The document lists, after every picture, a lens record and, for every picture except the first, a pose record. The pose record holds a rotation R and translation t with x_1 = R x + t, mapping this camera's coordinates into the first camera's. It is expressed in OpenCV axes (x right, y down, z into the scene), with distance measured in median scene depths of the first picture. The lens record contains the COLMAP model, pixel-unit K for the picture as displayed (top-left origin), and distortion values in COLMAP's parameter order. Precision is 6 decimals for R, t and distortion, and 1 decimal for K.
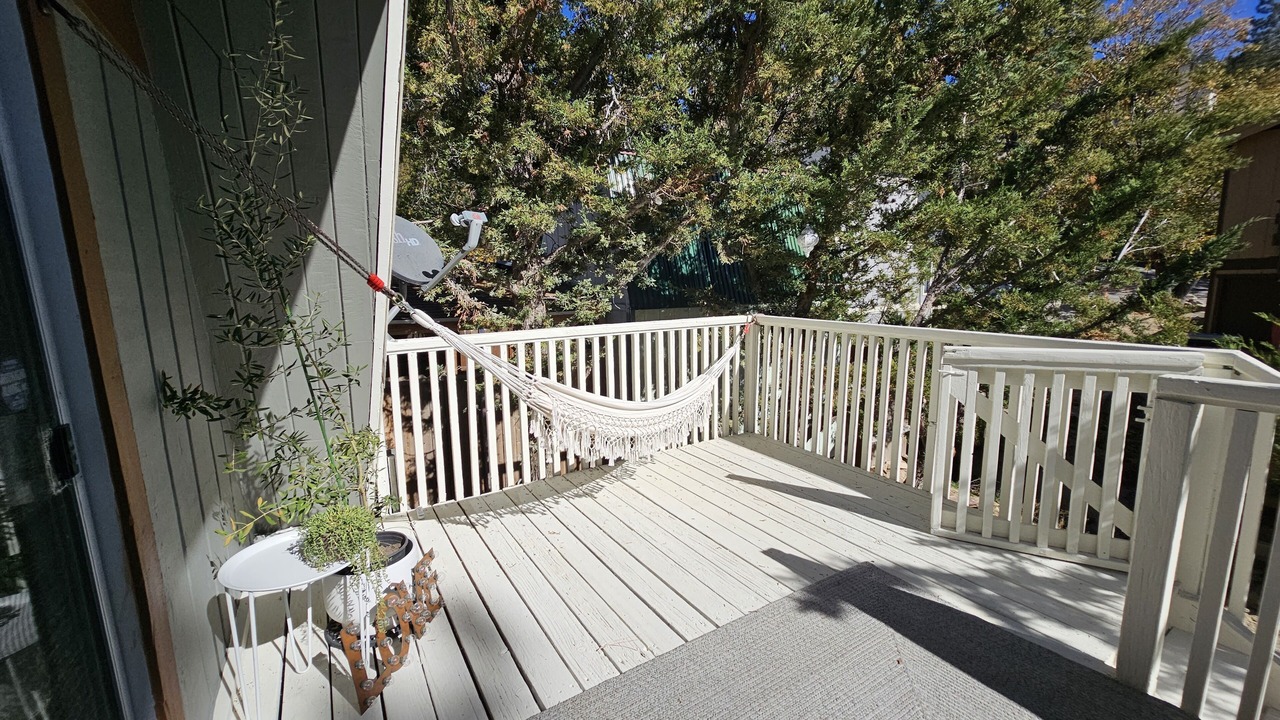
lens RADIAL K [[520.5, 0, 645.5], [0, 520.5, 360.7], [0, 0, 1]] dist [0.003498, 0.000356]
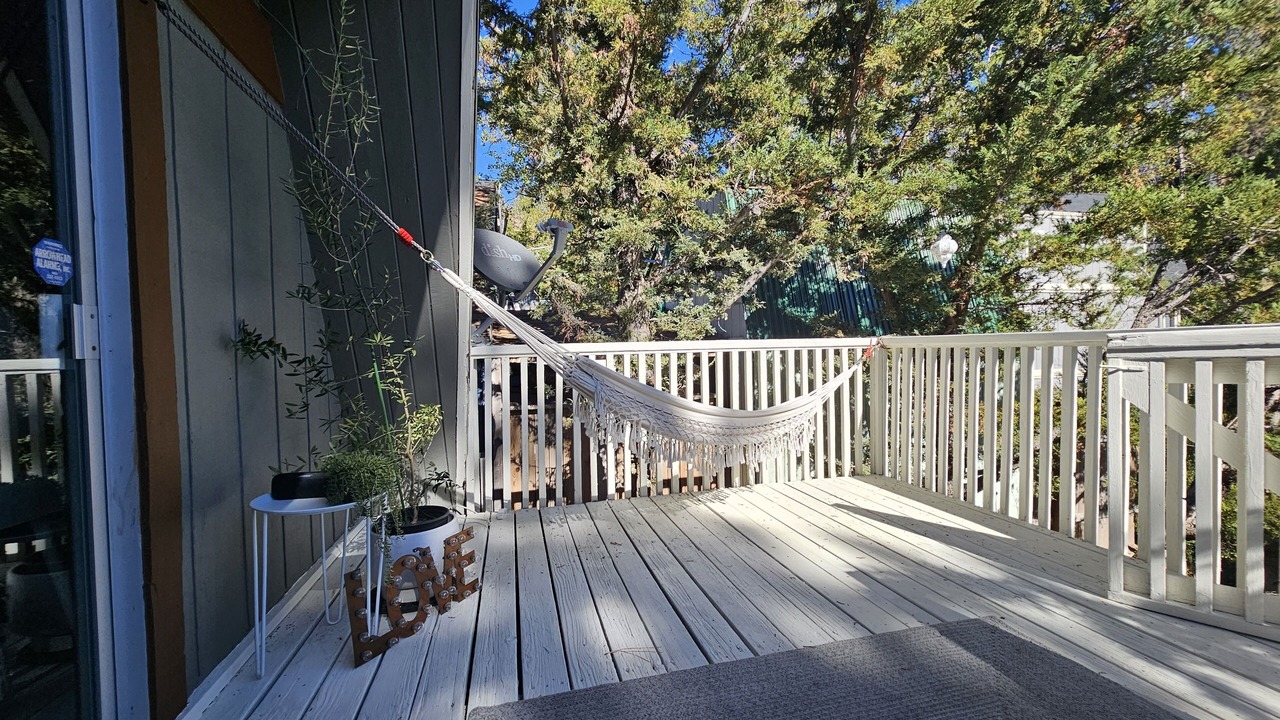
lens RADIAL K [[520.5, 0, 645.5], [0, 520.5, 360.7], [0, 0, 1]] dist [0.003498, 0.000356]
pose [[0.953296, 0.002656, -0.302027, 0.107208], [-0.041593, 0.991589, -0.122562, 0.082439], [0.299161, 0.129400, 0.945388, 0.065937]]
